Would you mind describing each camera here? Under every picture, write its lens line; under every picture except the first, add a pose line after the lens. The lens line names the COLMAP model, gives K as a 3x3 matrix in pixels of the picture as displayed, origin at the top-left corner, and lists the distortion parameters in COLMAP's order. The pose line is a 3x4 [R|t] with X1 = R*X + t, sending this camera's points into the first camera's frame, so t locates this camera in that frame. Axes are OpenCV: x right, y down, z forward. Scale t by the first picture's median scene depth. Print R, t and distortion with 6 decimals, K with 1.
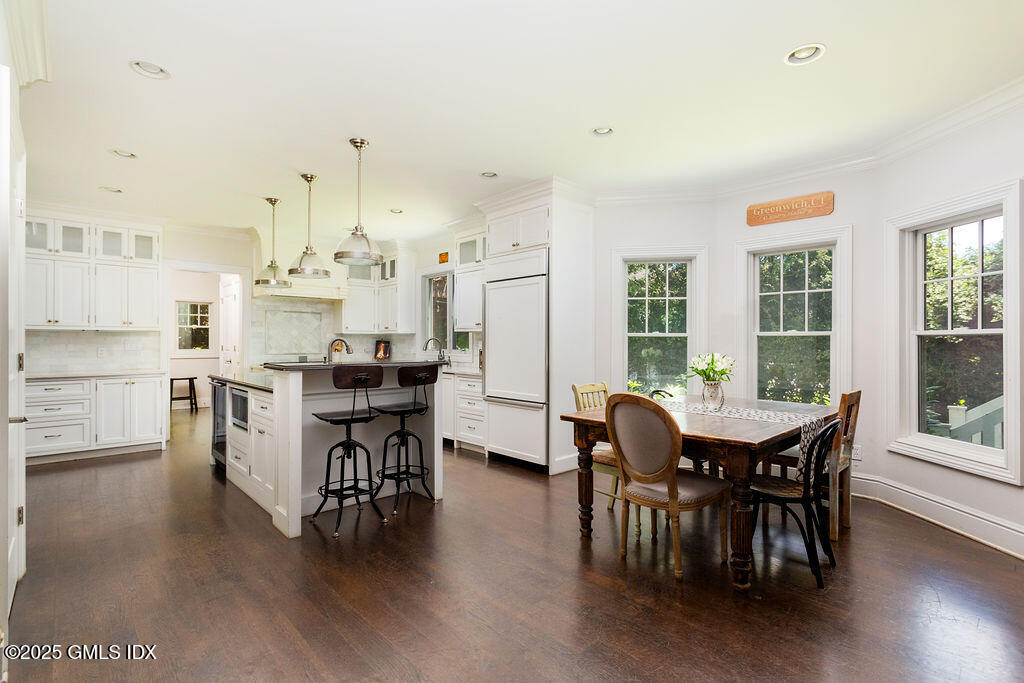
lens RADIAL K [[482.7, 0, 510.6], [0, 482.7, 340.5], [0, 0, 1]] dist [0.000125, 0.000535]
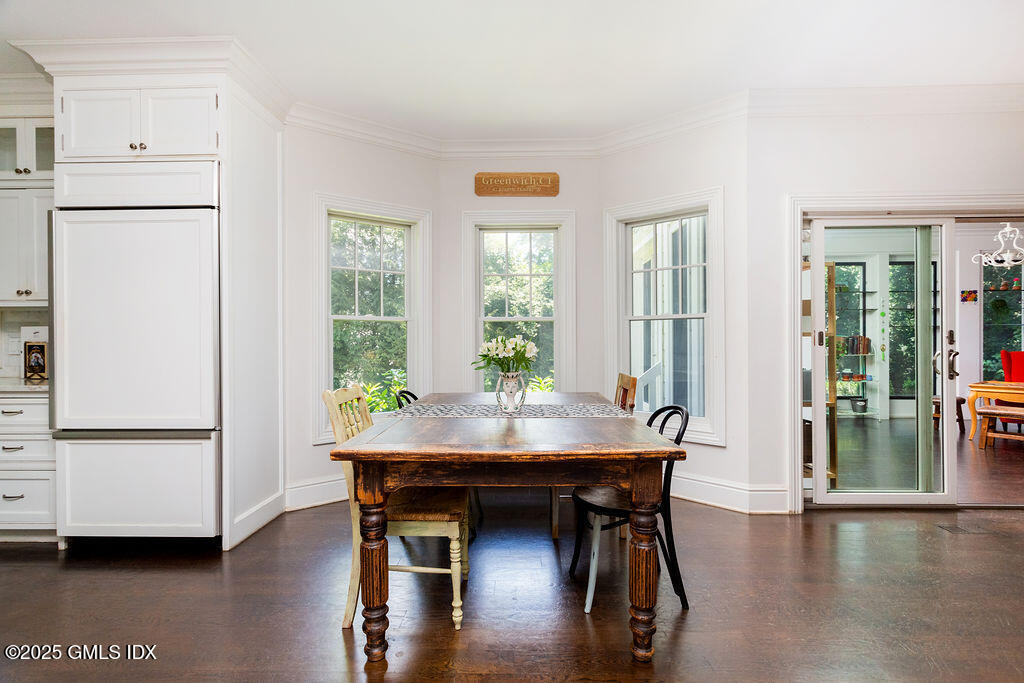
lens RADIAL K [[482.7, 0, 510.1], [0, 482.7, 338.2], [0, 0, 1]] dist [0.000125, 0.000535]
pose [[0.703188, -0.001636, 0.711002, -0.089763], [0.002583, 0.999997, -0.000254, 0.023036], [-0.710999, 0.002015, 0.703190, 0.345370]]
